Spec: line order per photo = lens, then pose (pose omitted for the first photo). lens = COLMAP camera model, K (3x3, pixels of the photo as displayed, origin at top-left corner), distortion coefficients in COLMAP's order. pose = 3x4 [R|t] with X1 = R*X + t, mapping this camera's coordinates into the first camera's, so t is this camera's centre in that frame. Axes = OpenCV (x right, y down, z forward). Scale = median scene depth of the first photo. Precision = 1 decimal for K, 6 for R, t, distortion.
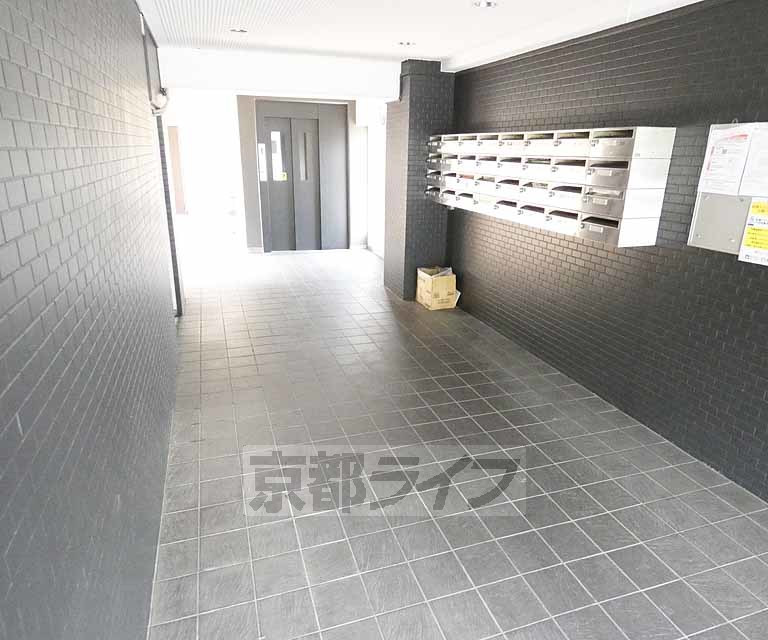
lens RADIAL K [[508.3, 0, 385.0], [0, 508.3, 313.1], [0, 0, 1]] dist [-0.003264, 0.001190]
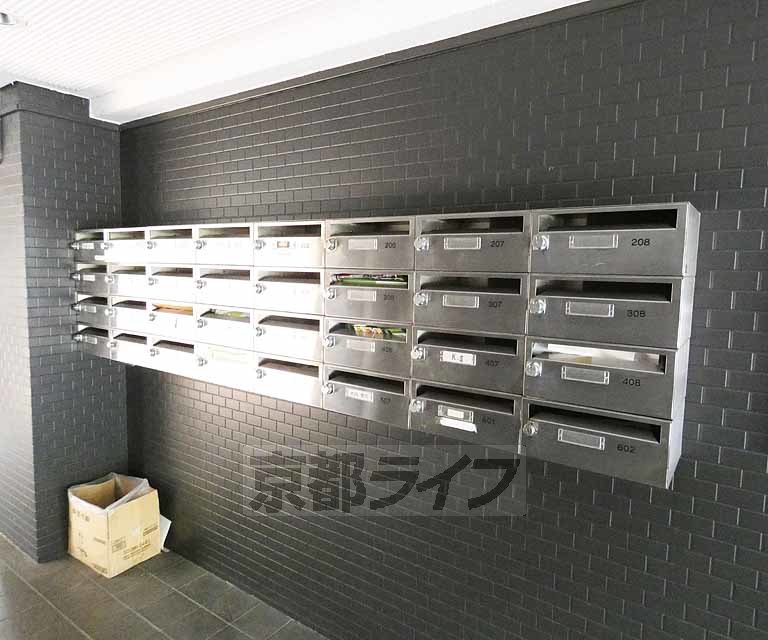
lens RADIAL K [[488.7, 0, 384.5], [0, 488.7, 313.1], [0, 0, 1]] dist [-0.038722, 0.029623]
pose [[0.785878, -0.053692, 0.616047, 0.028358], [0.179434, 0.973162, -0.144083, -0.140093], [-0.591777, 0.223772, 0.774420, 0.450588]]
